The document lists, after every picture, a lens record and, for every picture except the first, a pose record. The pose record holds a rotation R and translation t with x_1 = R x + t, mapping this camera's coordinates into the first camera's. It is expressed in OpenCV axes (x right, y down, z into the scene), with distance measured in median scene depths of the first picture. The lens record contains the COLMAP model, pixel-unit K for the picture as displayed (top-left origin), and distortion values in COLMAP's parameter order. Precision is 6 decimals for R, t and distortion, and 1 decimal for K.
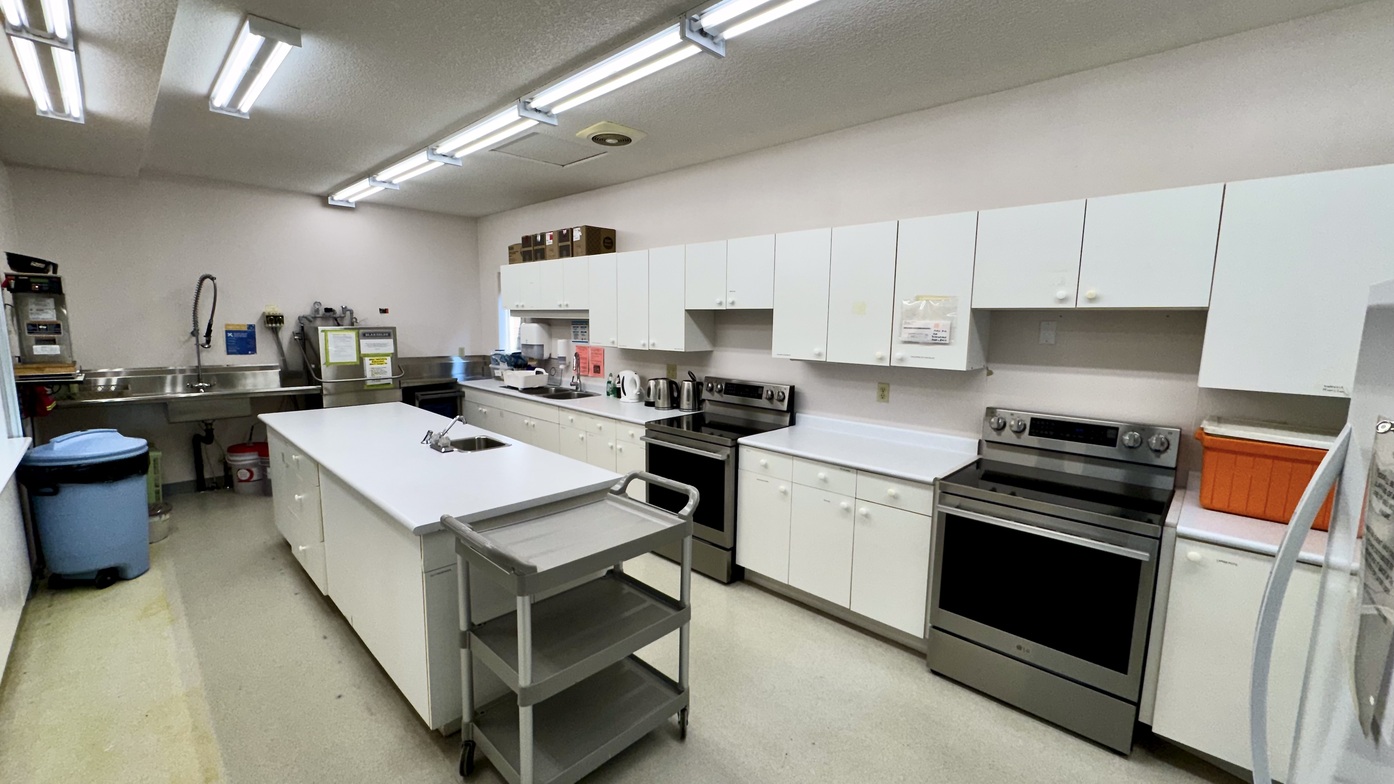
lens RADIAL K [[553.8, 0, 697.0], [0, 553.8, 392.0], [0, 0, 1]] dist [-0.001108, -0.000074]
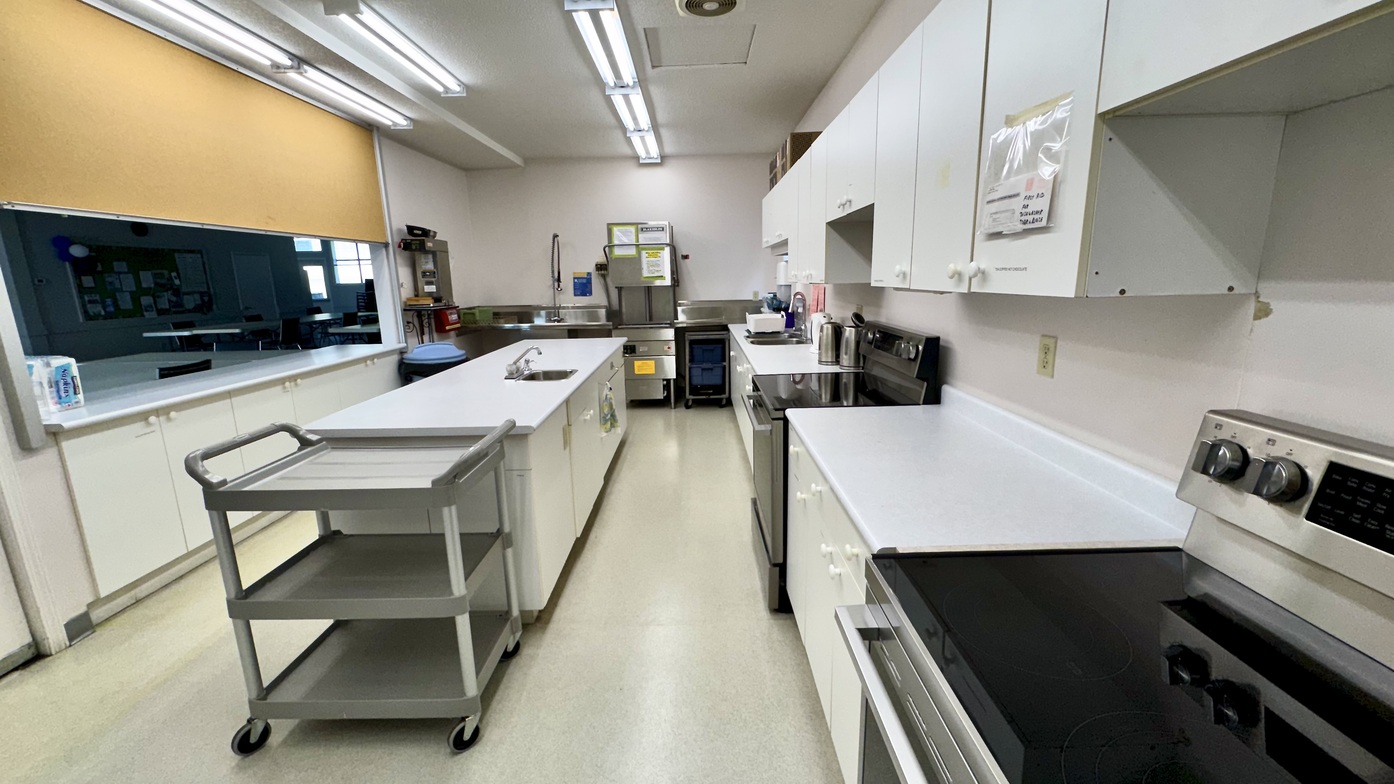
lens RADIAL K [[553.8, 0, 697.0], [0, 553.8, 392.0], [0, 0, 1]] dist [-0.001108, -0.000074]
pose [[0.689516, 0.119301, -0.714377, 0.421955], [-0.061255, 0.992412, 0.106609, -0.000328], [0.721675, -0.029750, 0.691592, 0.409128]]
